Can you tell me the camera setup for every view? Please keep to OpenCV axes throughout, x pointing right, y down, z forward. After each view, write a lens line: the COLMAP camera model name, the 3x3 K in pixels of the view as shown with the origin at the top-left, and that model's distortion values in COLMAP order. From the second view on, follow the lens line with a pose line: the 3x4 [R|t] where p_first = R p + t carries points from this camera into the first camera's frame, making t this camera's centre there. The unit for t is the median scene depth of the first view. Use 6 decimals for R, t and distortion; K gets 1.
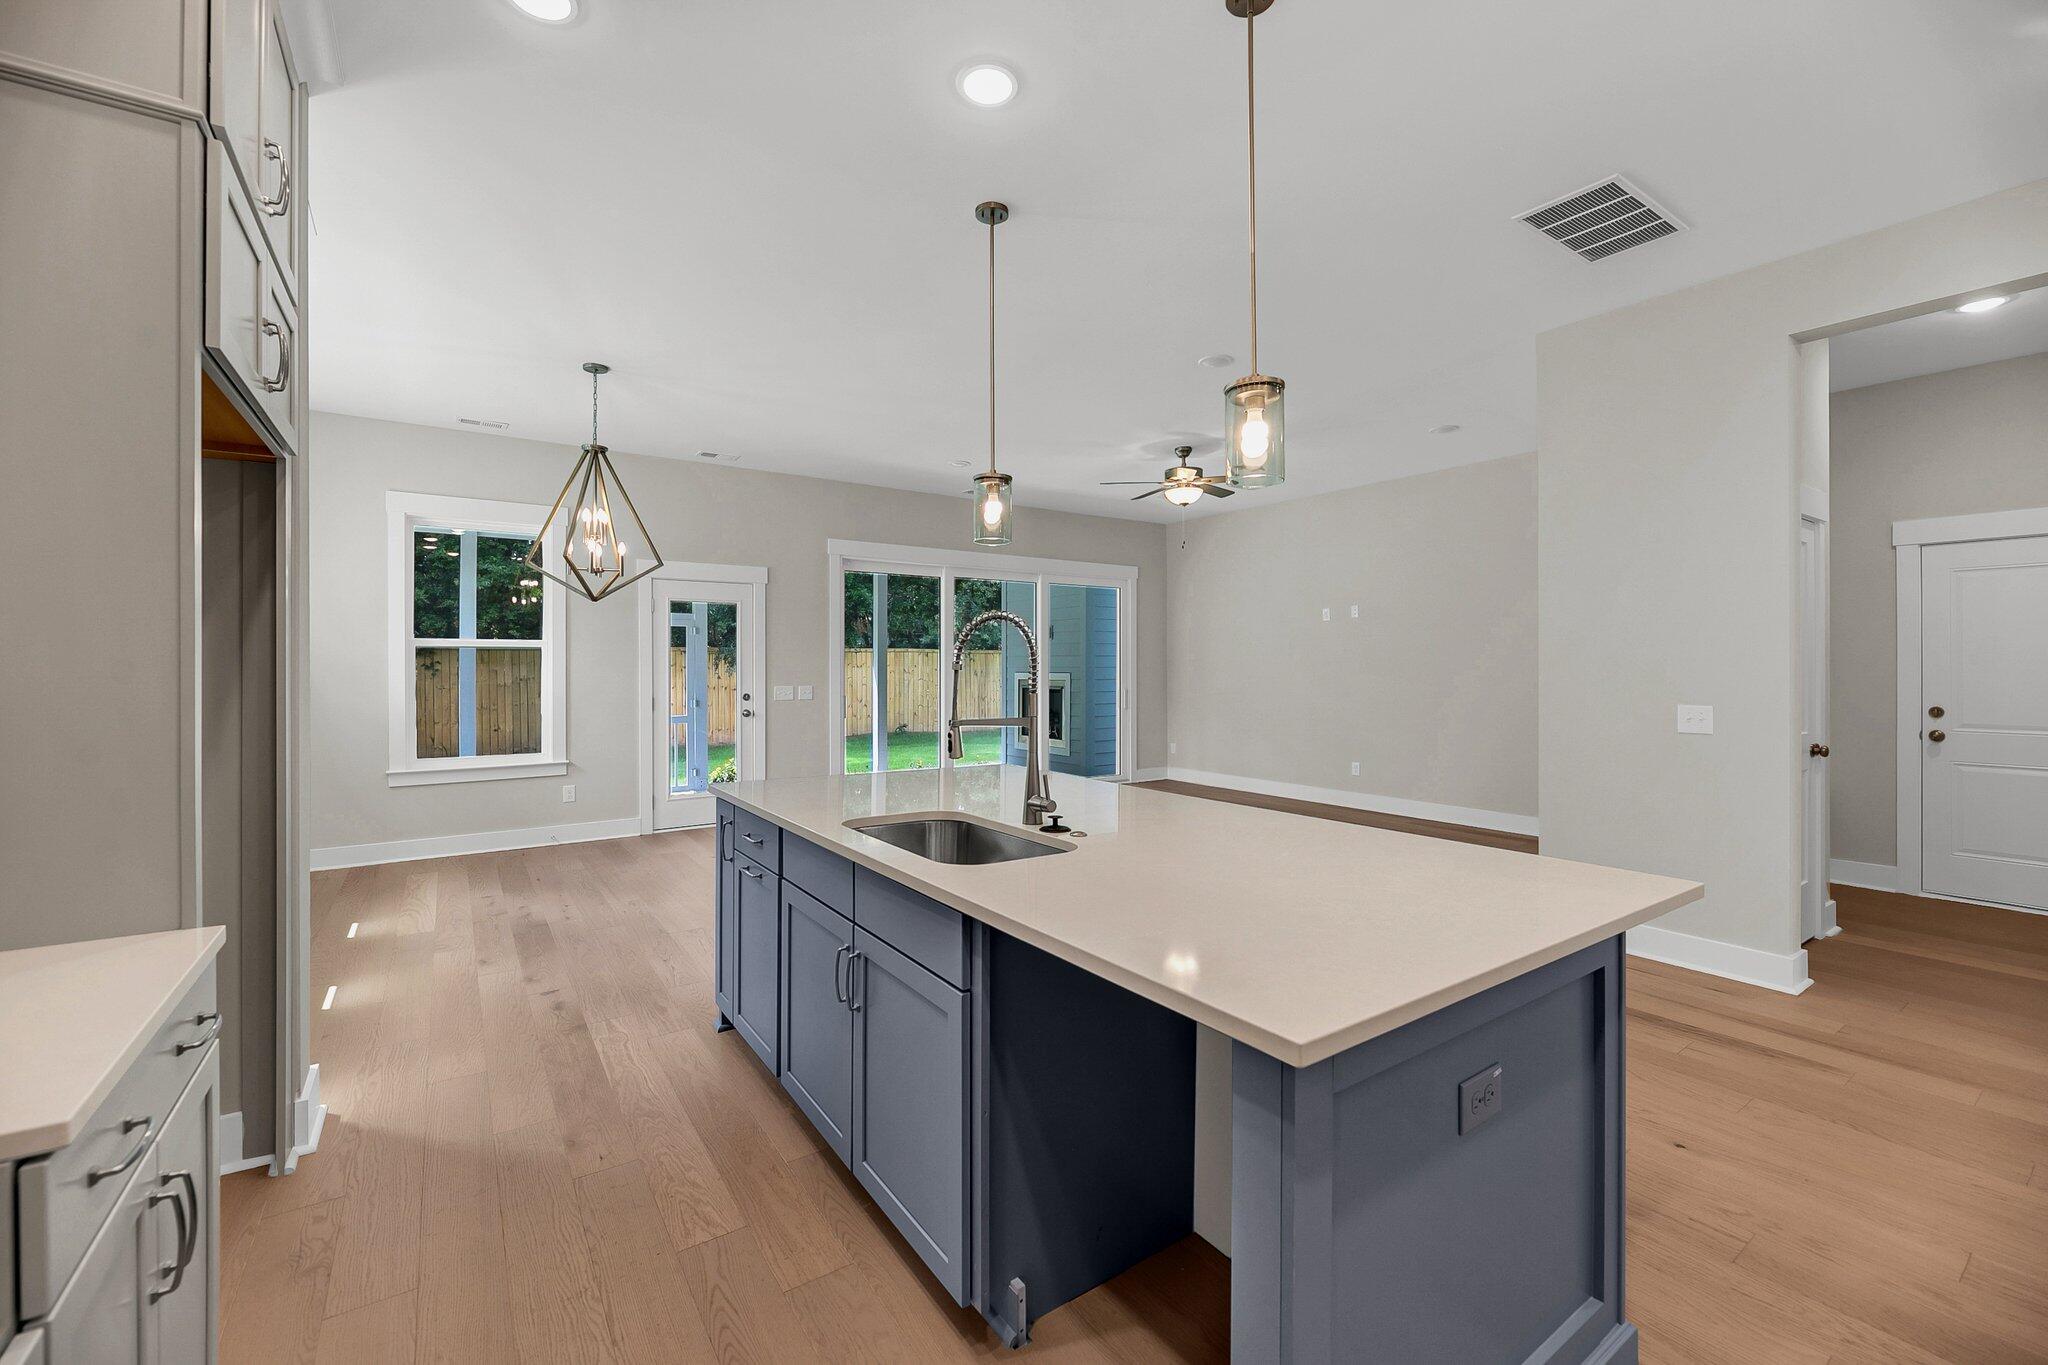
lens RADIAL K [[839.1, 0, 1016.8], [0, 839.1, 667.1], [0, 0, 1]] dist [0.002792, -0.000538]
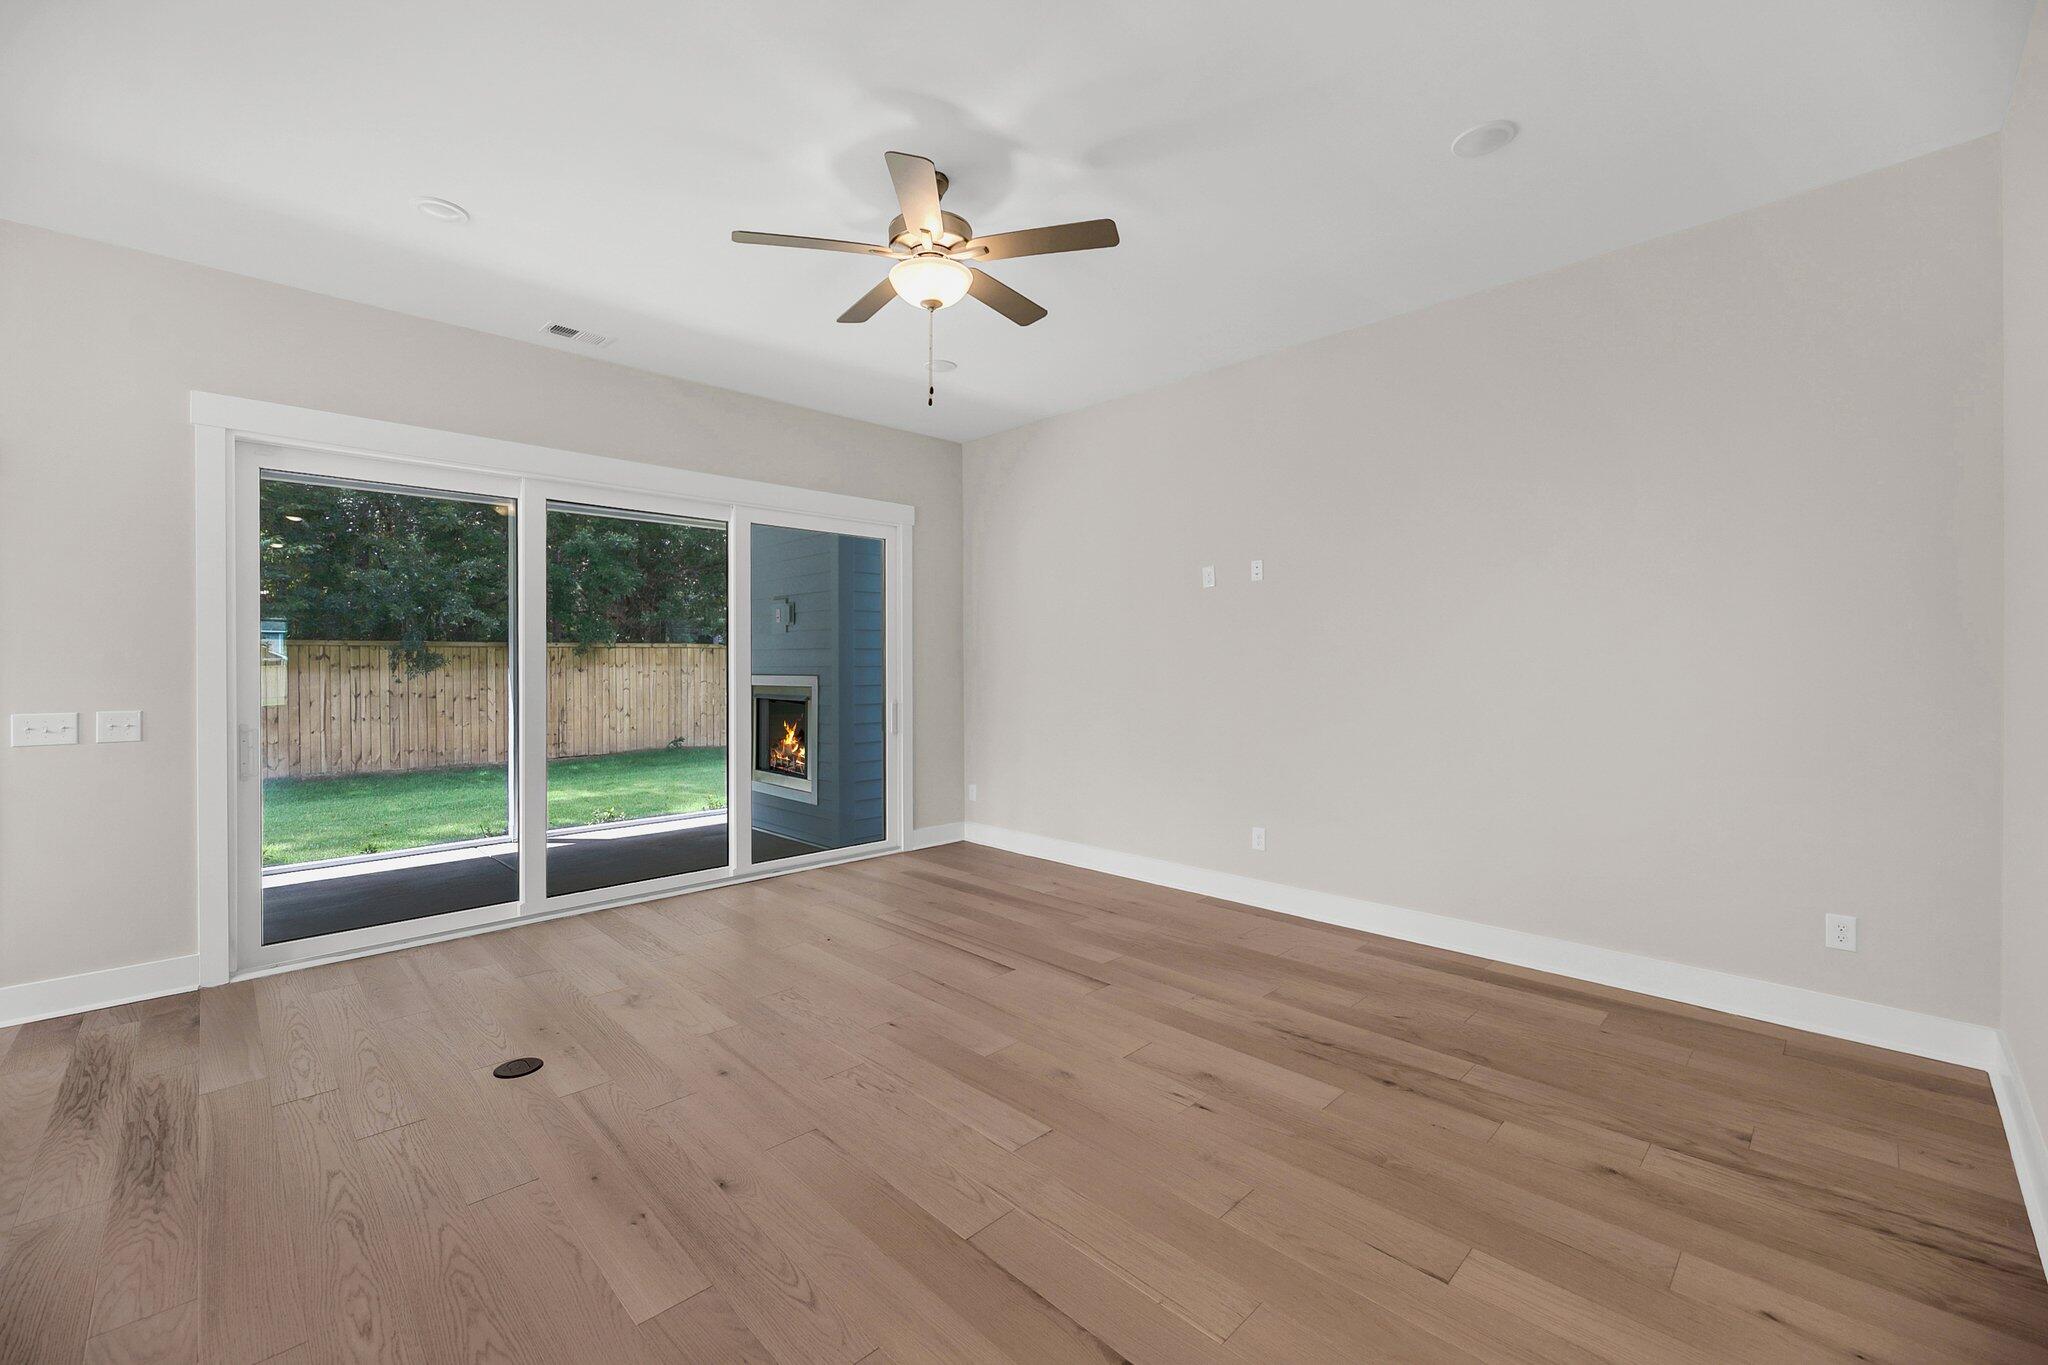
lens RADIAL K [[839.1, 0, 1014.6], [0, 839.1, 666.3], [0, 0, 1]] dist [0.002792, -0.000538]
pose [[0.985810, -0.001841, 0.167854, 0.128055], [0.001755, 0.999998, 0.000665, -0.000473], [-0.167855, -0.000361, 0.985812, 0.419785]]
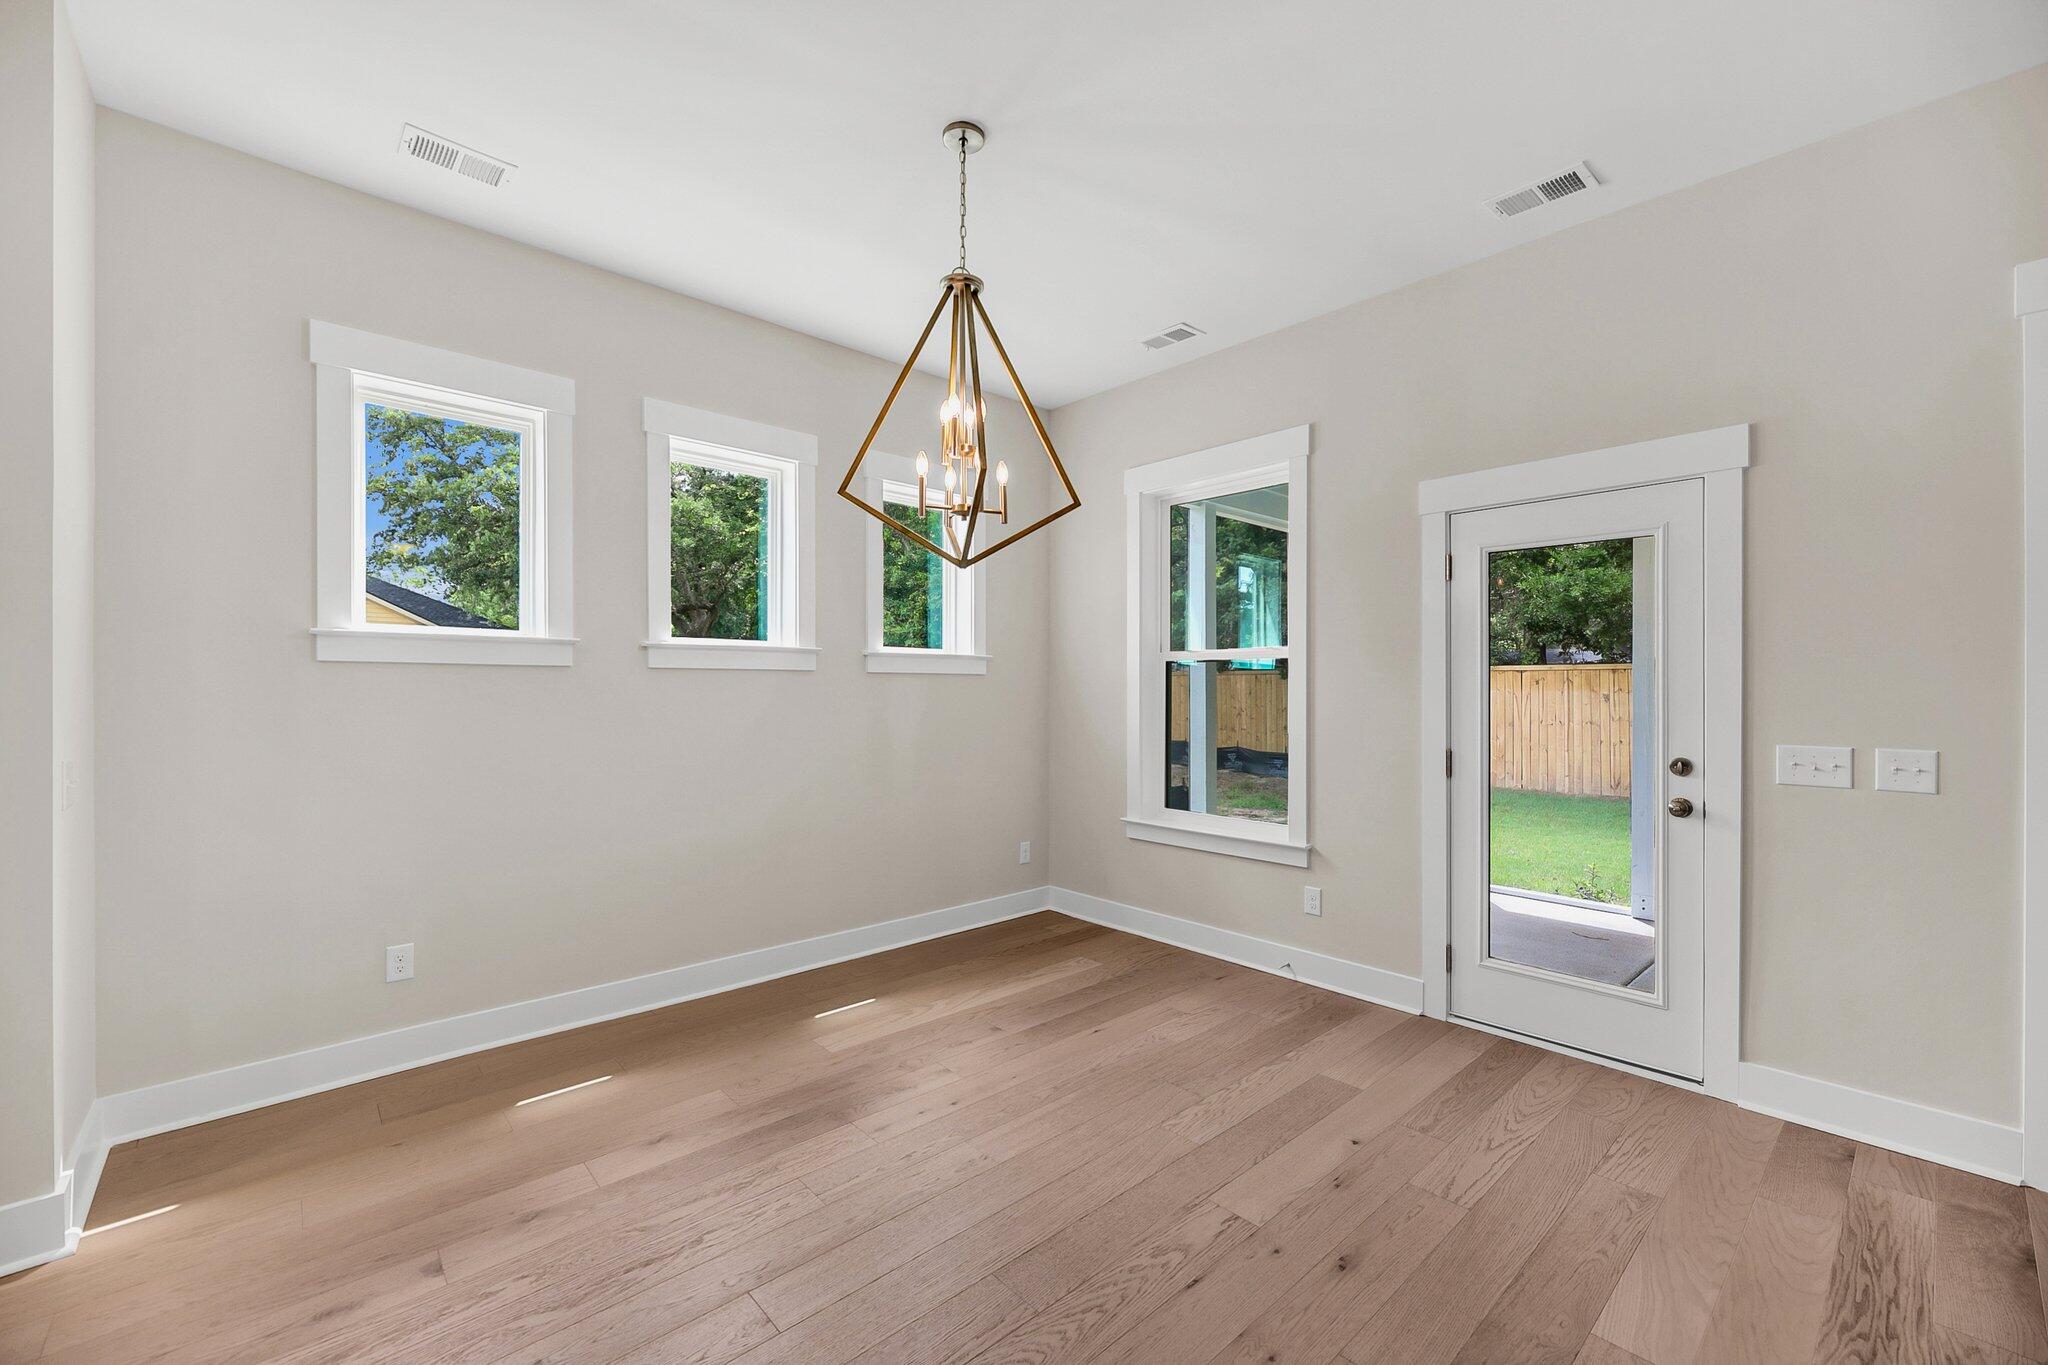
lens RADIAL K [[839.1, 0, 1017.0], [0, 839.1, 698.3], [0, 0, 1]] dist [0.002792, -0.000538]
pose [[0.134018, 0.015190, -0.990862, 0.022567], [0.001748, 0.999877, 0.015565, -0.002515], [0.990977, -0.003818, 0.133975, 0.541279]]
